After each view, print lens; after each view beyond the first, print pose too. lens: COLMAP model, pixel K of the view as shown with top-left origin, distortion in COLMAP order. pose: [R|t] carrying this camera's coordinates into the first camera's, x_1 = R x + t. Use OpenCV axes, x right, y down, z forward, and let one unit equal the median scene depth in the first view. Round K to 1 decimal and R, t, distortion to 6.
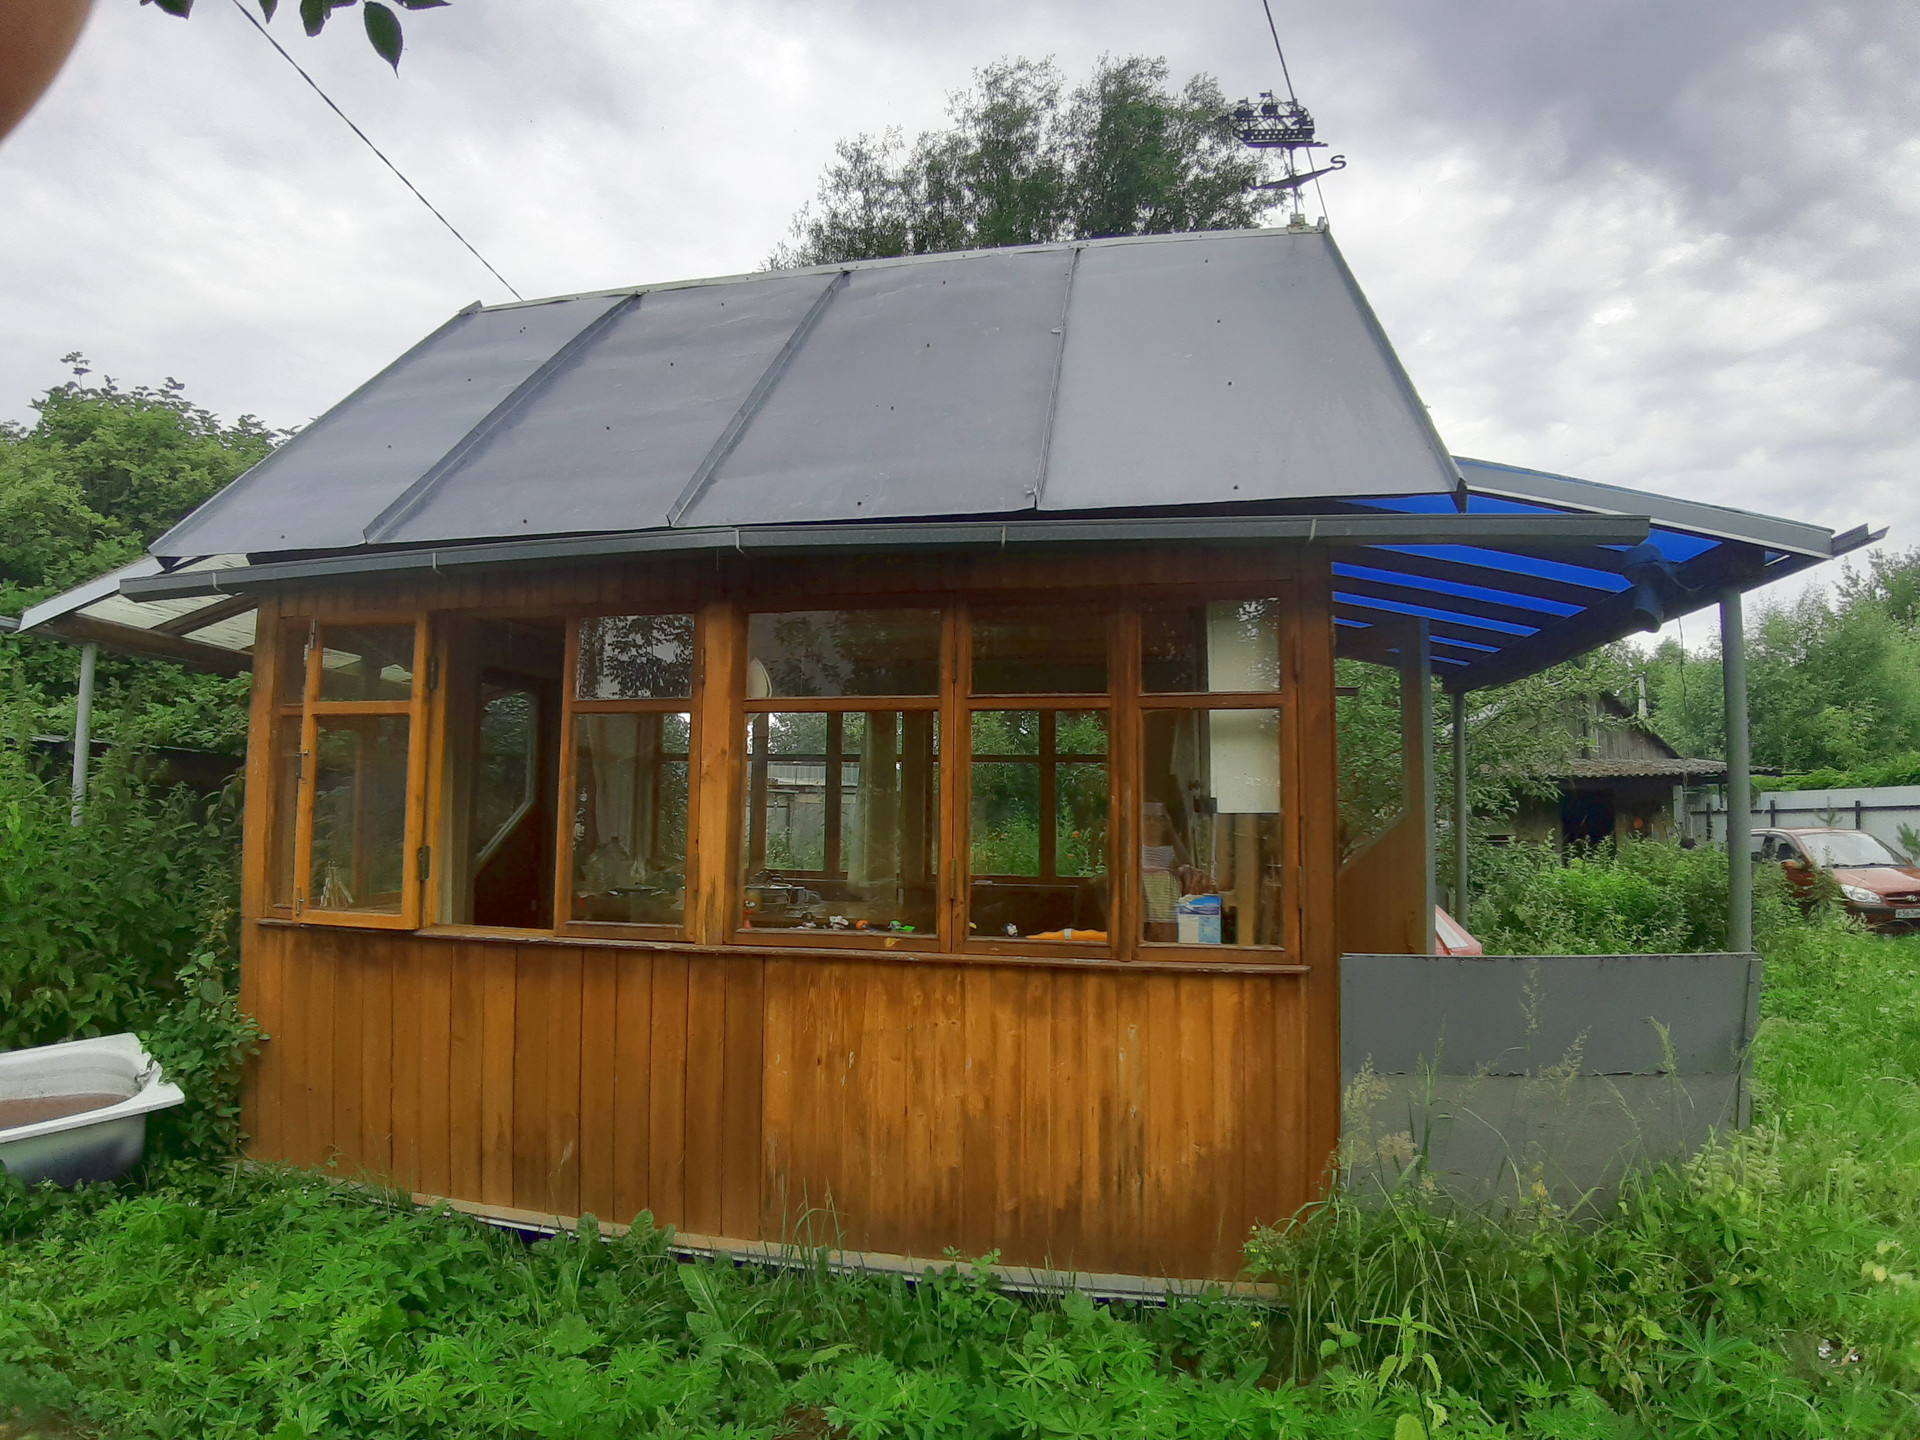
lens RADIAL K [[1040.2, 0, 961.6], [0, 1040.2, 725.6], [0, 0, 1]] dist [-0.108707, -0.001006]
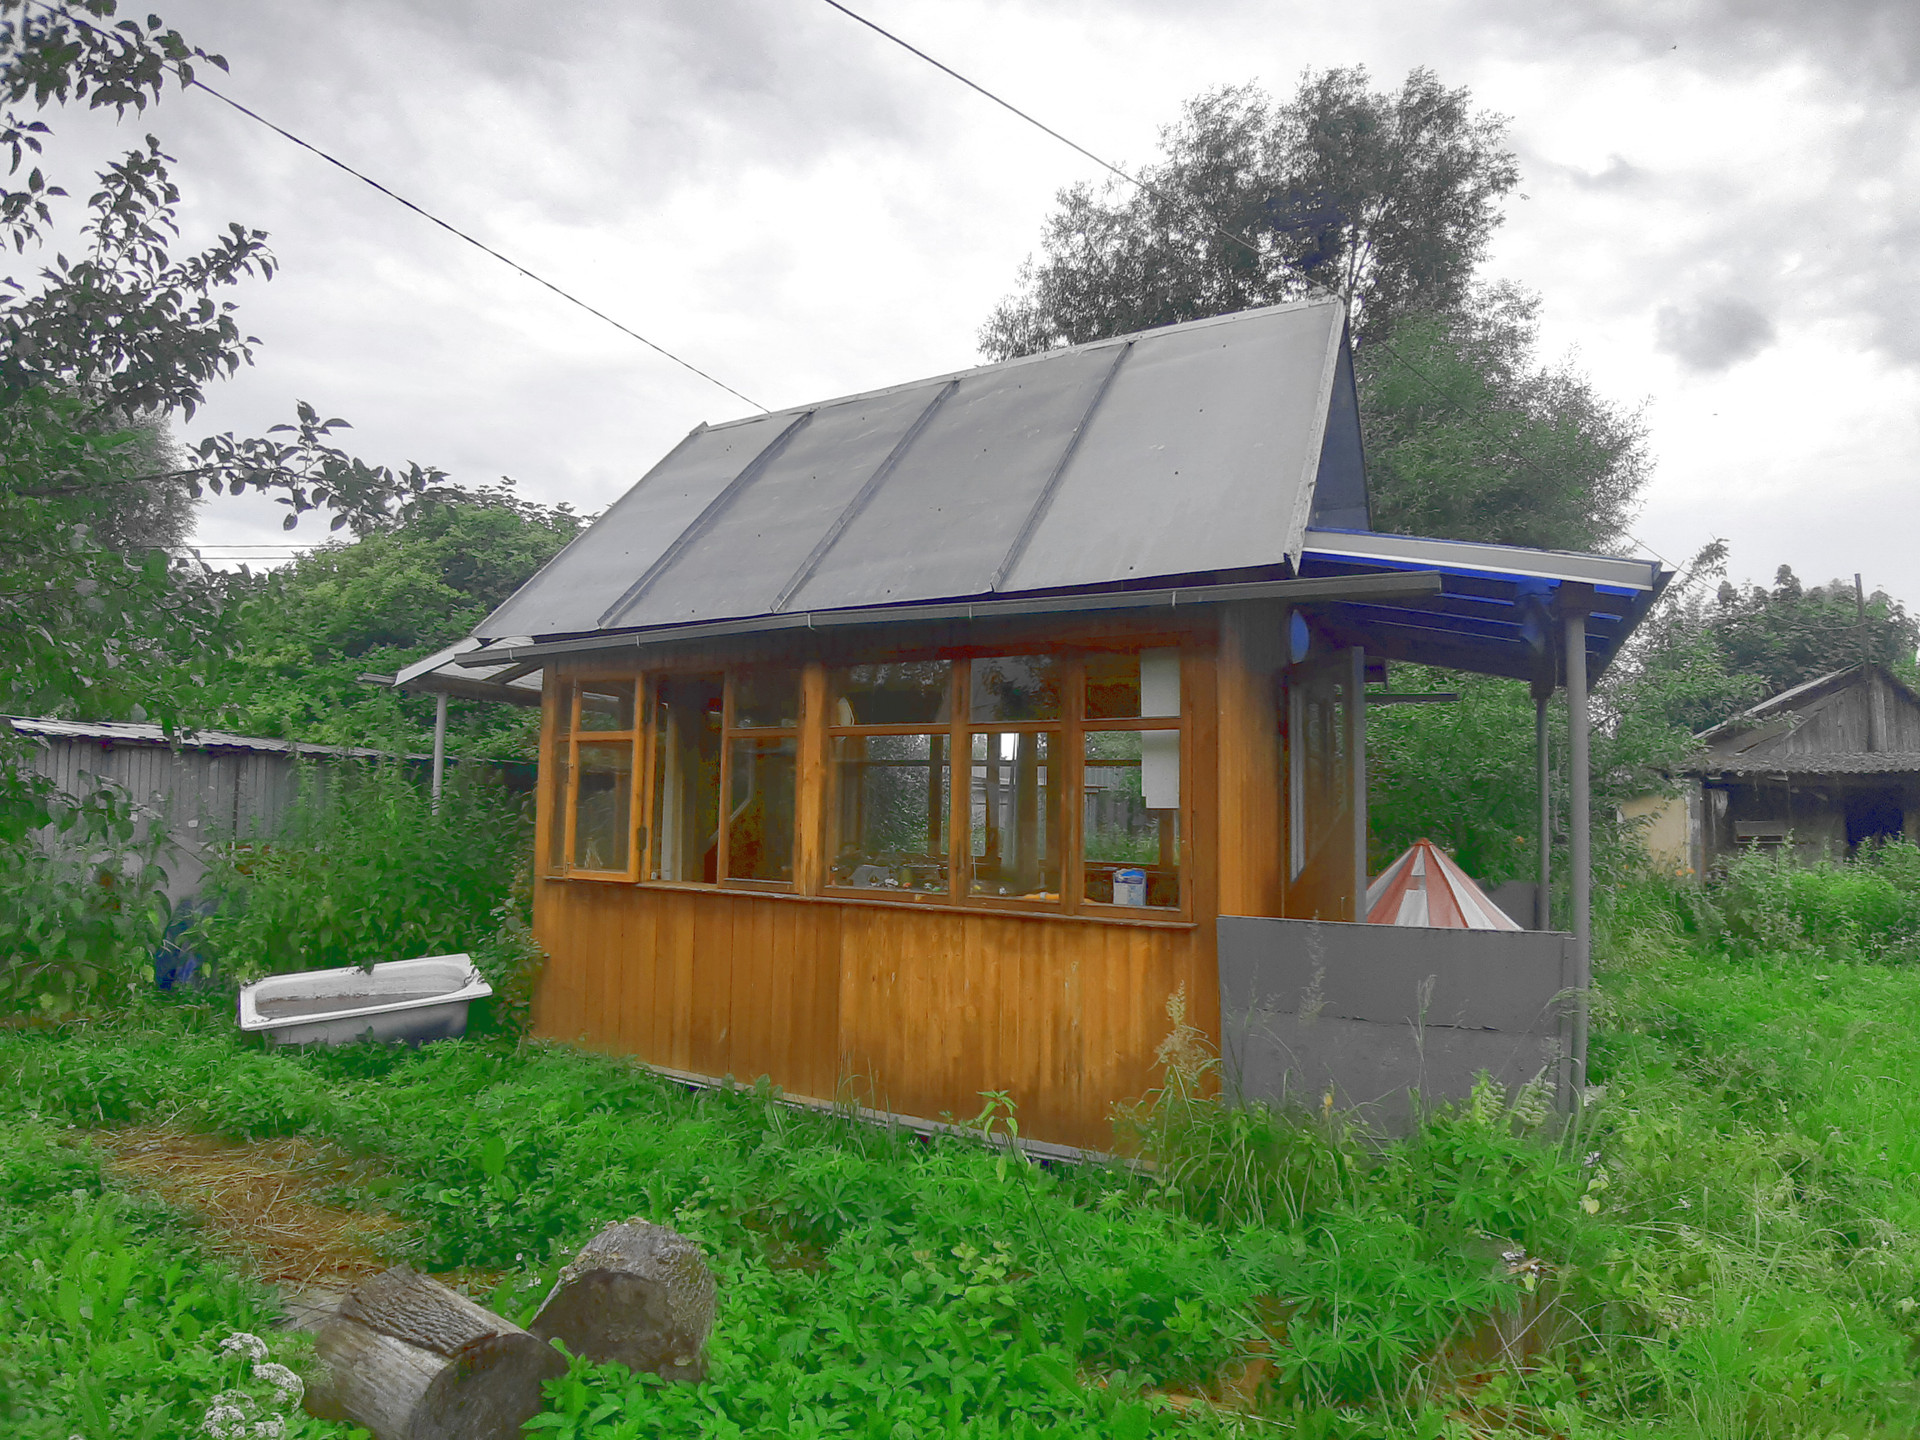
lens RADIAL K [[1057.9, 0, 960.0], [0, 1057.9, 720.0], [0, 0, 1]] dist [-0.095421, -0.014704]
pose [[0.951055, -0.018856, -0.308447, 0.391637], [0.017472, 0.999821, -0.007250, -0.020723], [0.308528, 0.001506, 0.951214, -0.328267]]
